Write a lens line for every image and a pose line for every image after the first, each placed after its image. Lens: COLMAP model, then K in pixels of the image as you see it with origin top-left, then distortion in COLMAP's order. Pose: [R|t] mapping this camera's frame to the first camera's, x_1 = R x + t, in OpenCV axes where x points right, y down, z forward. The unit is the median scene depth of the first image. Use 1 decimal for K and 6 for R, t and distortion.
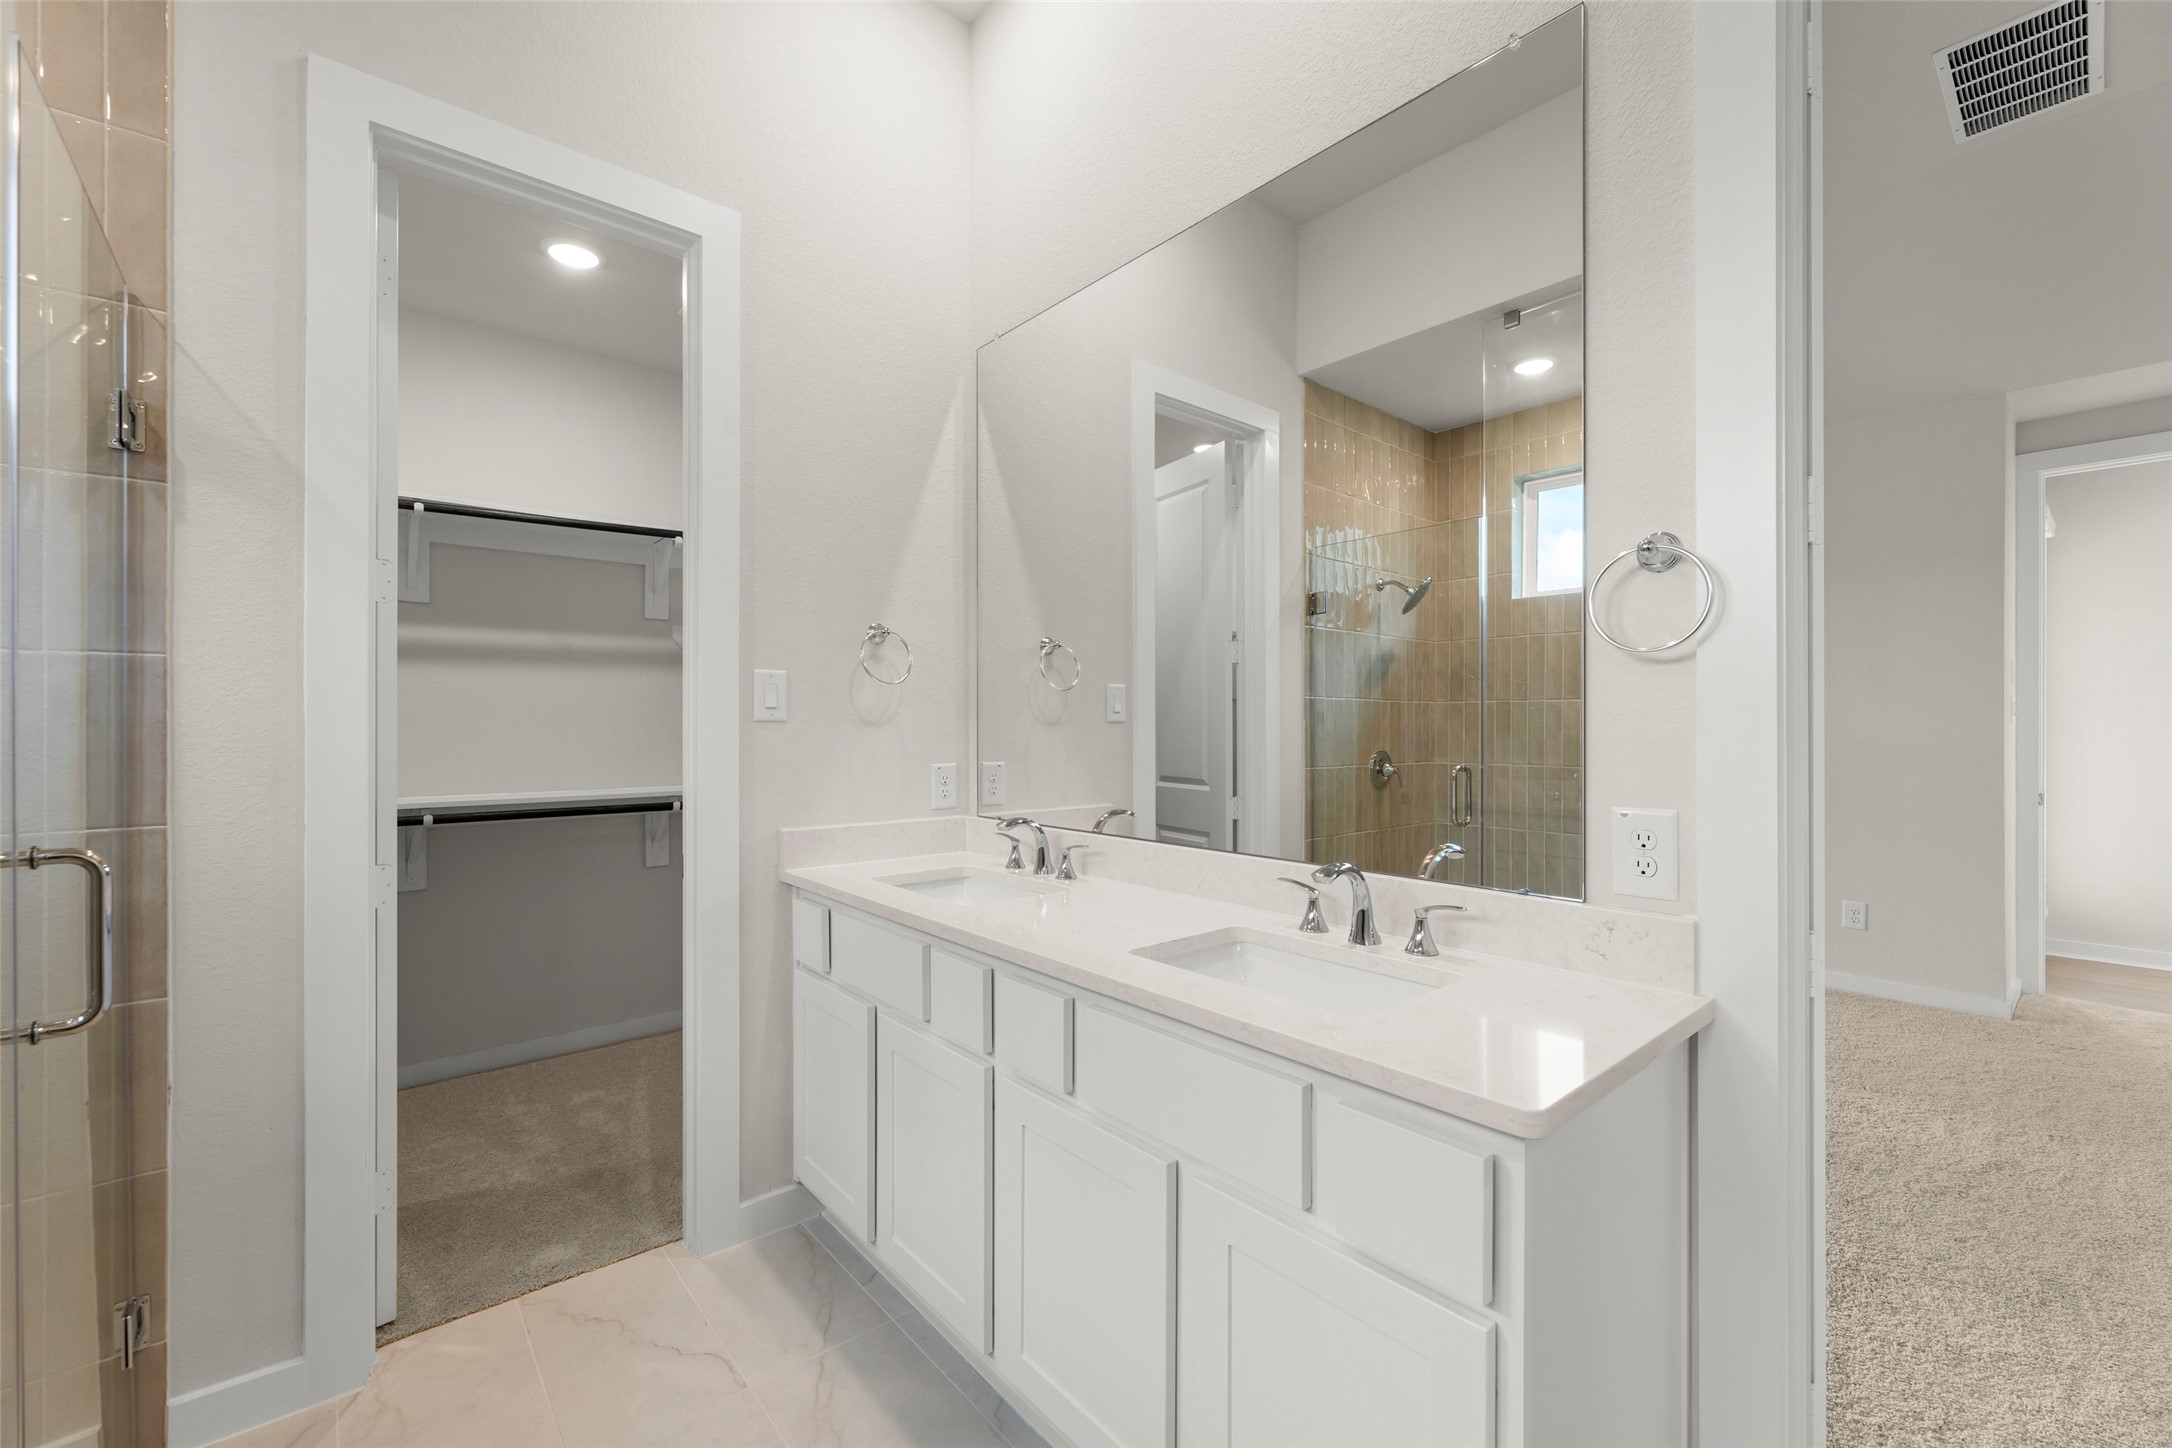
lens RADIAL K [[878.9, 0, 1075.9], [0, 878.9, 725.2], [0, 0, 1]] dist [-0.002029, 0.000431]
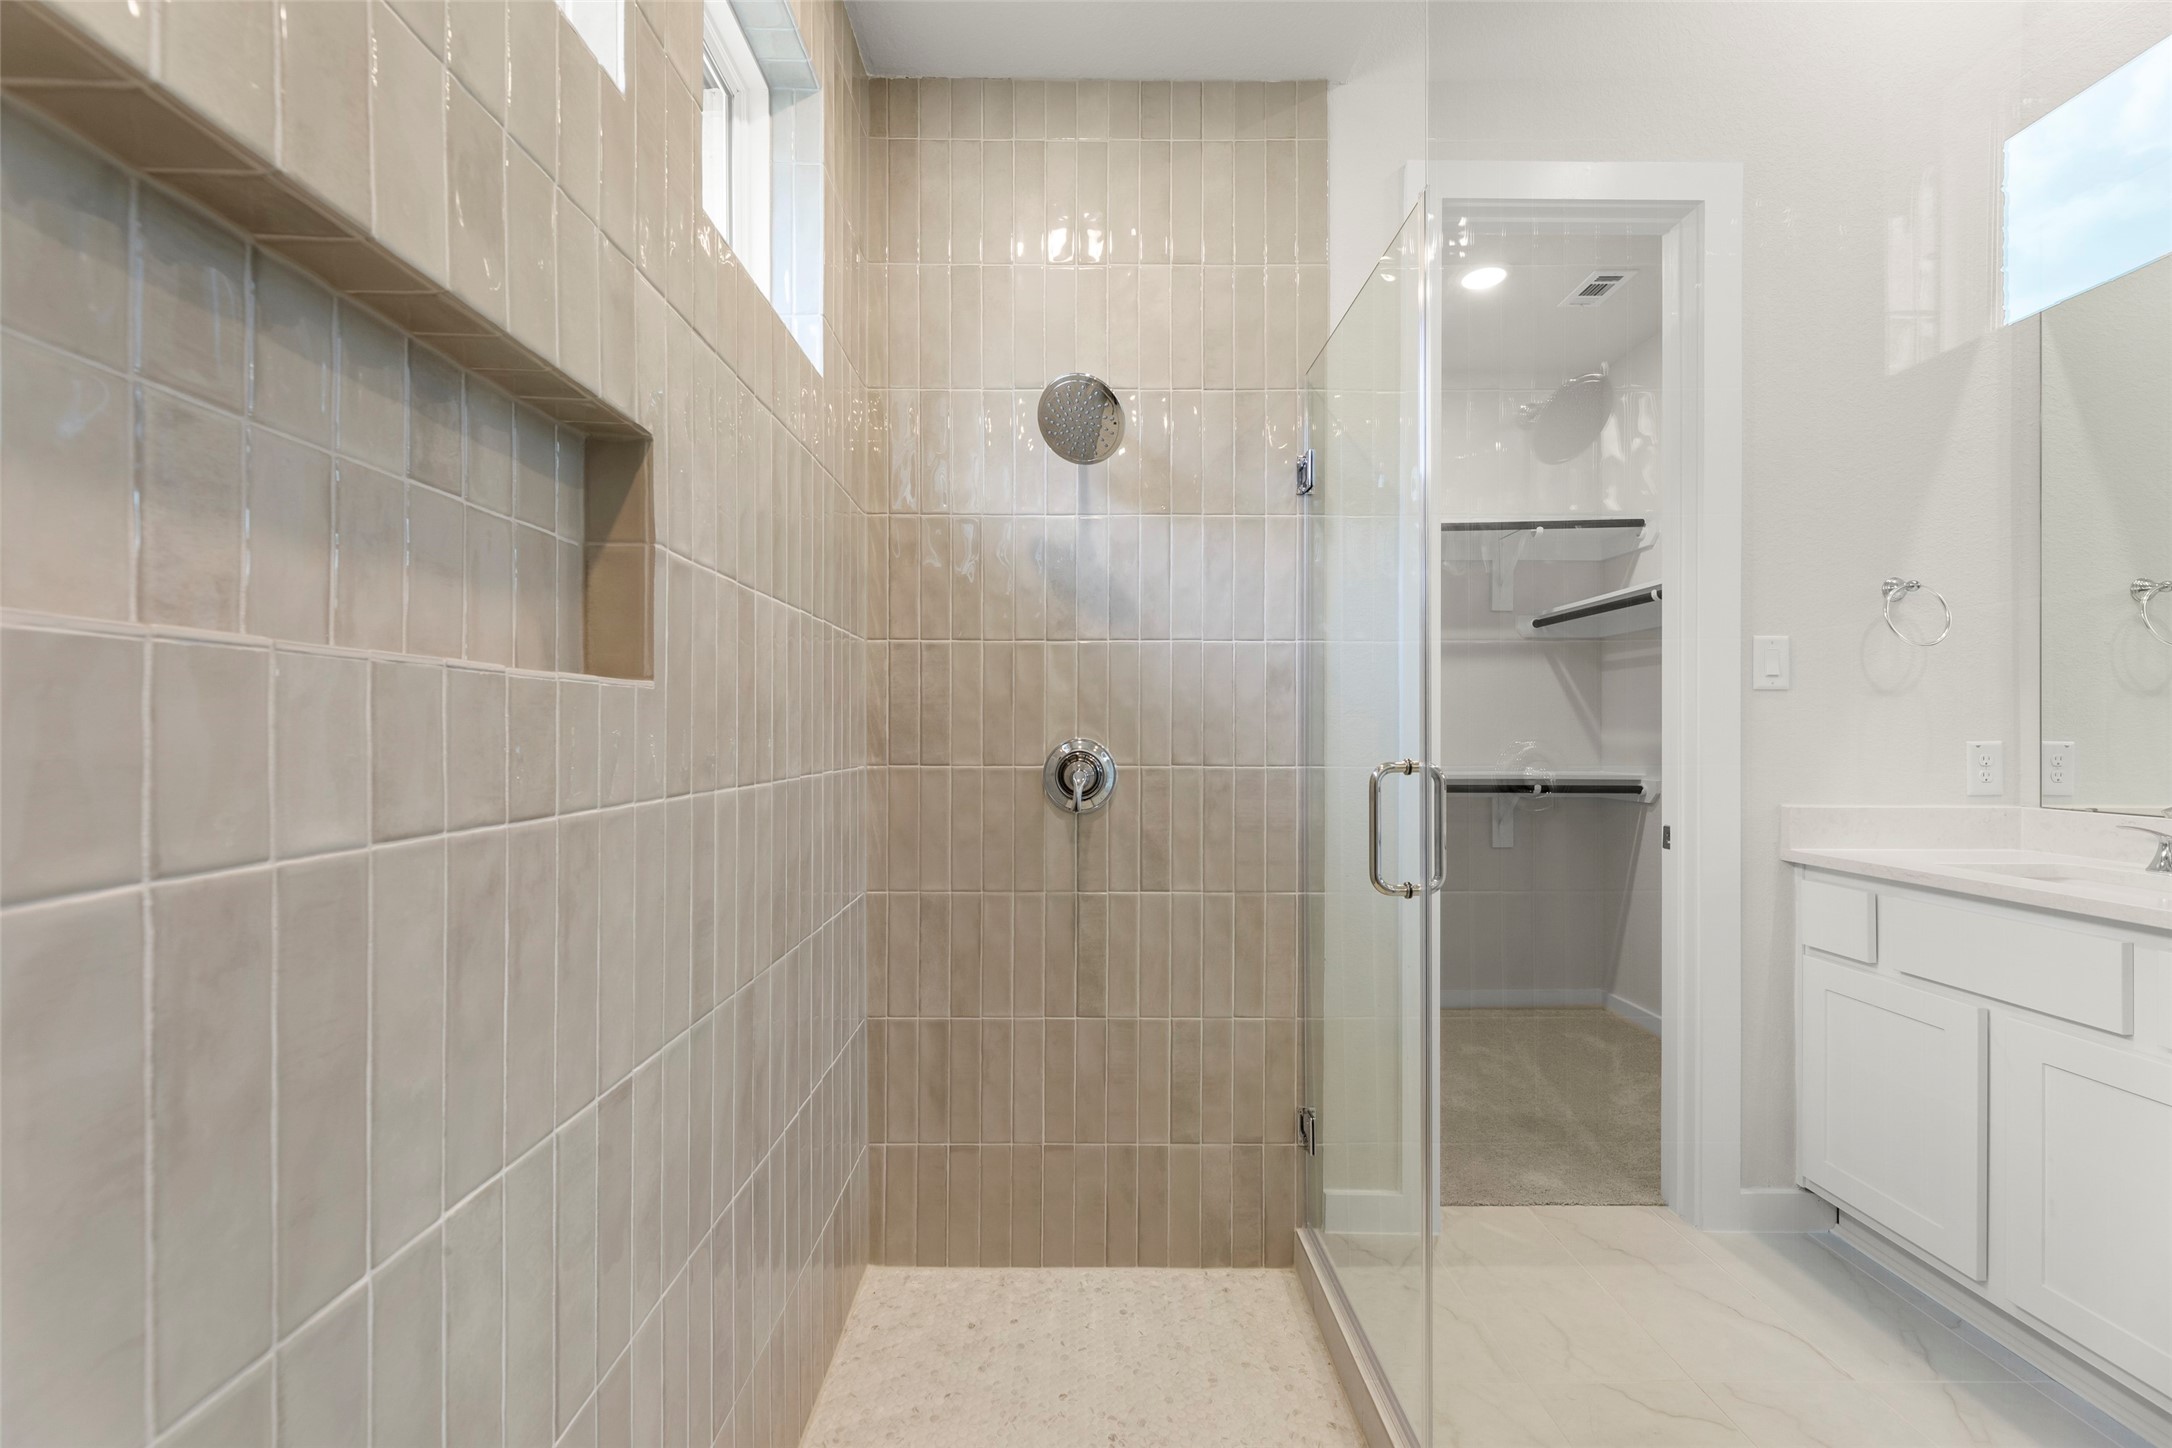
lens RADIAL K [[882.3, 0, 1080.5], [0, 882.3, 737.3], [0, 0, 1]] dist [0.000389, 0.000171]
pose [[0.769116, 0.002827, -0.639103, -0.317323], [-0.002219, 0.999996, 0.001752, 0.047365], [0.639106, 0.000070, 0.769119, -0.208282]]
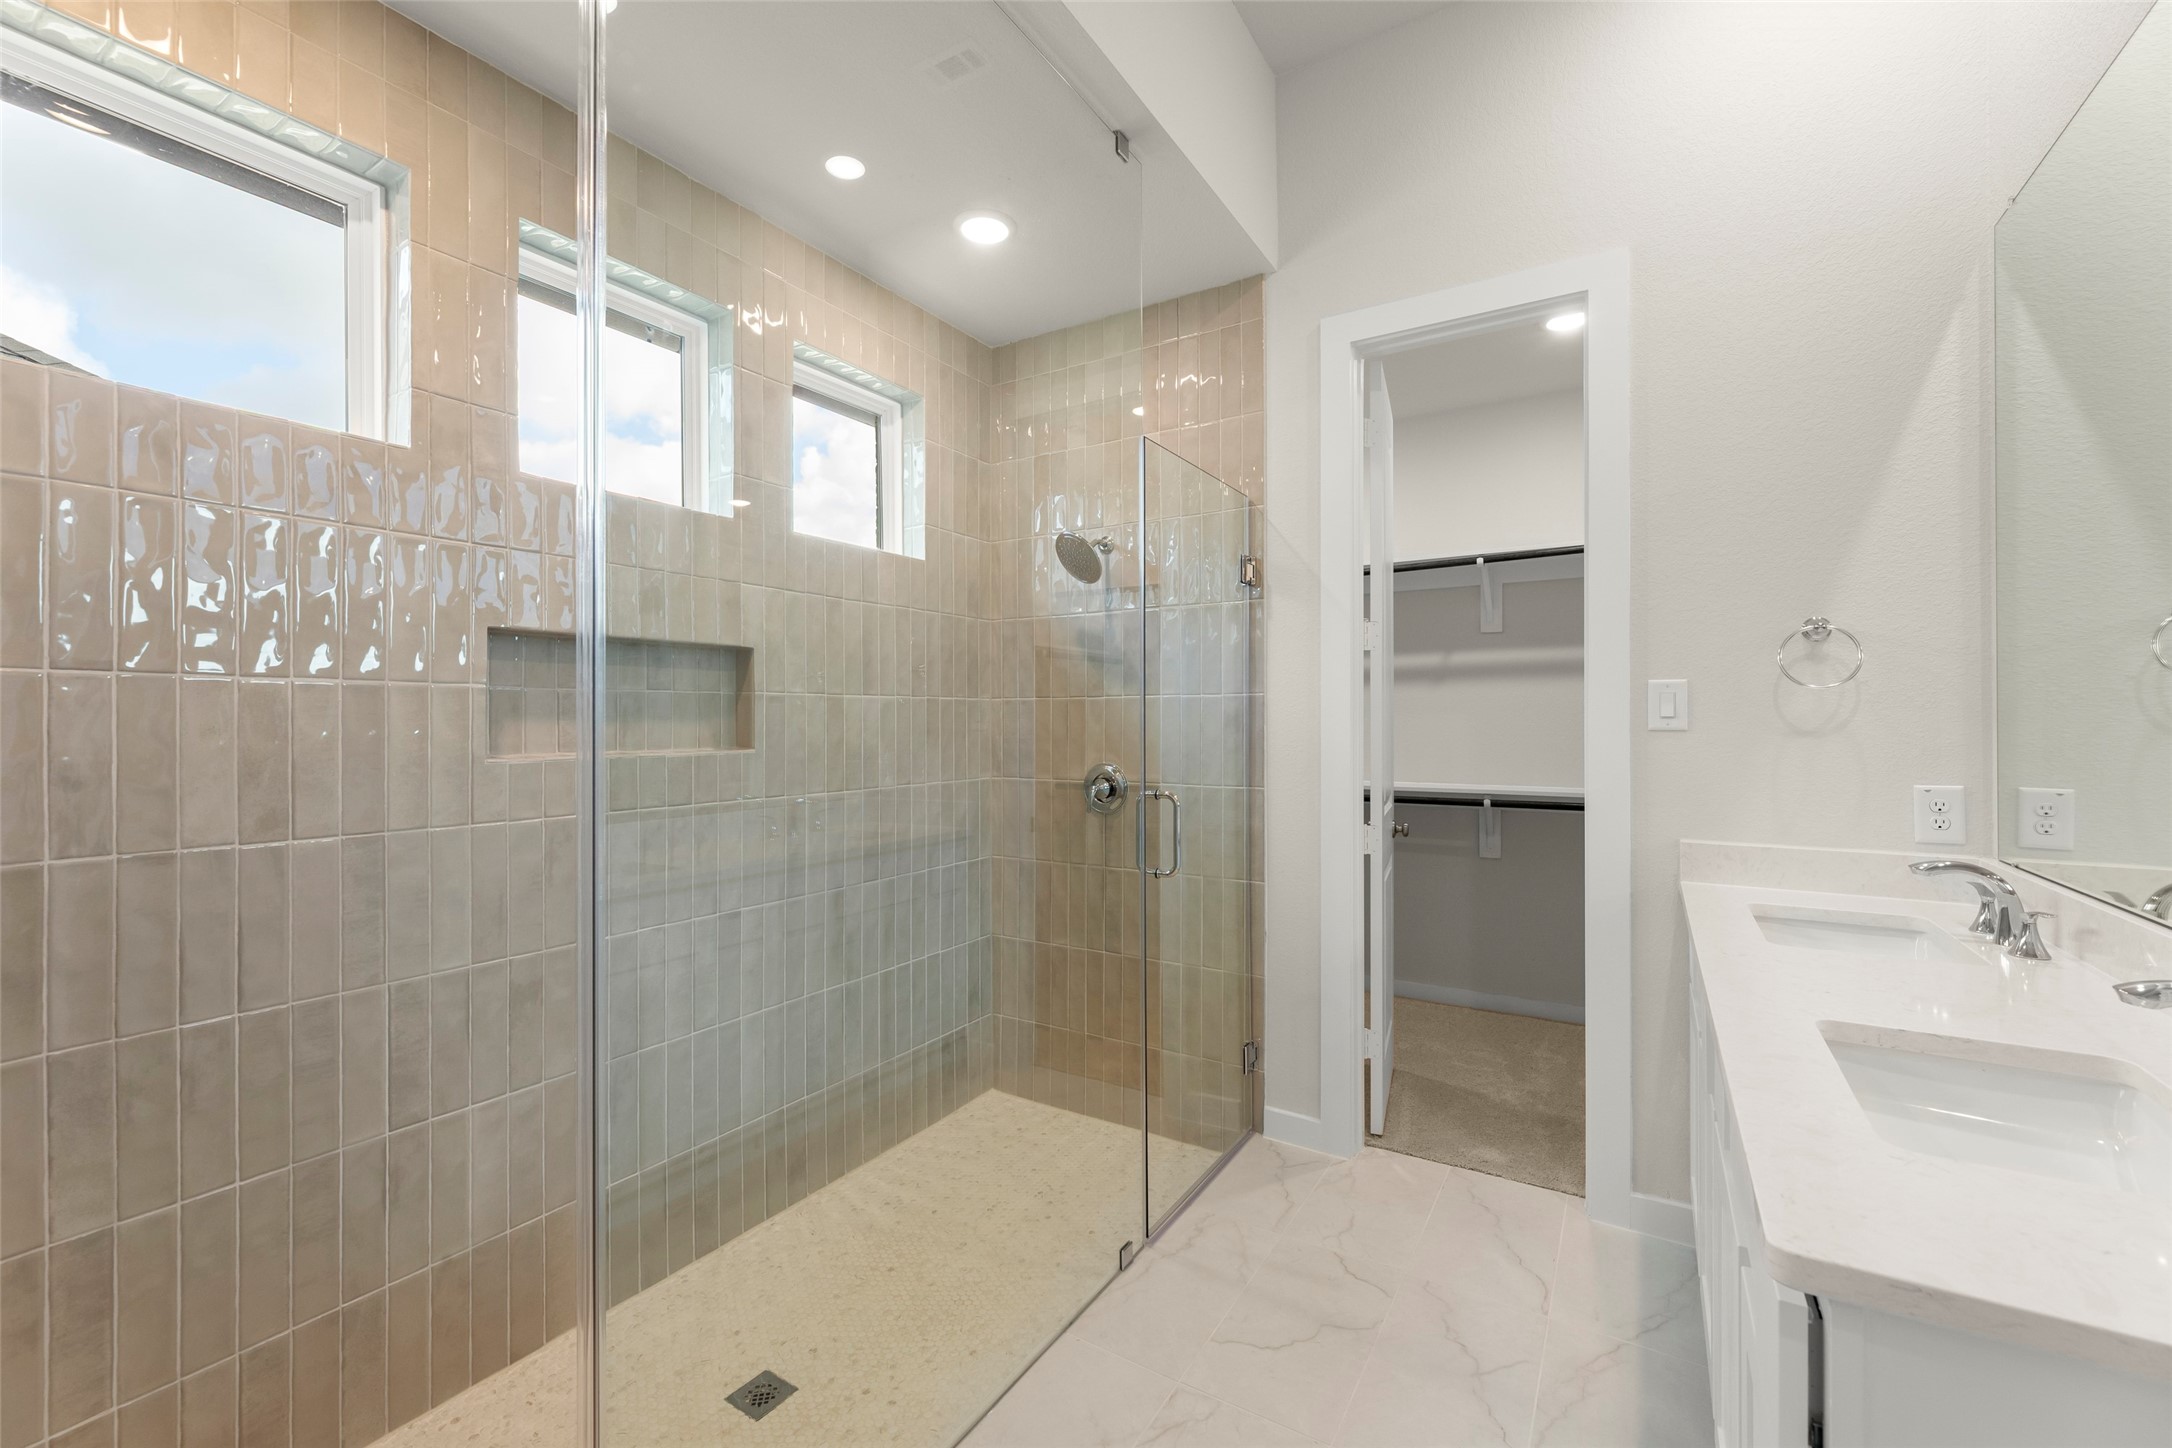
lens RADIAL K [[890.2, 0, 1091.0], [0, 890.2, 722.0], [0, 0, 1]] dist [0.000763, -0.000015]
pose [[0.314891, -0.000063, -0.949128, 0.416827], [0.001515, 0.999999, 0.000436, -0.015824], [0.949127, -0.001575, 0.314891, 0.055722]]
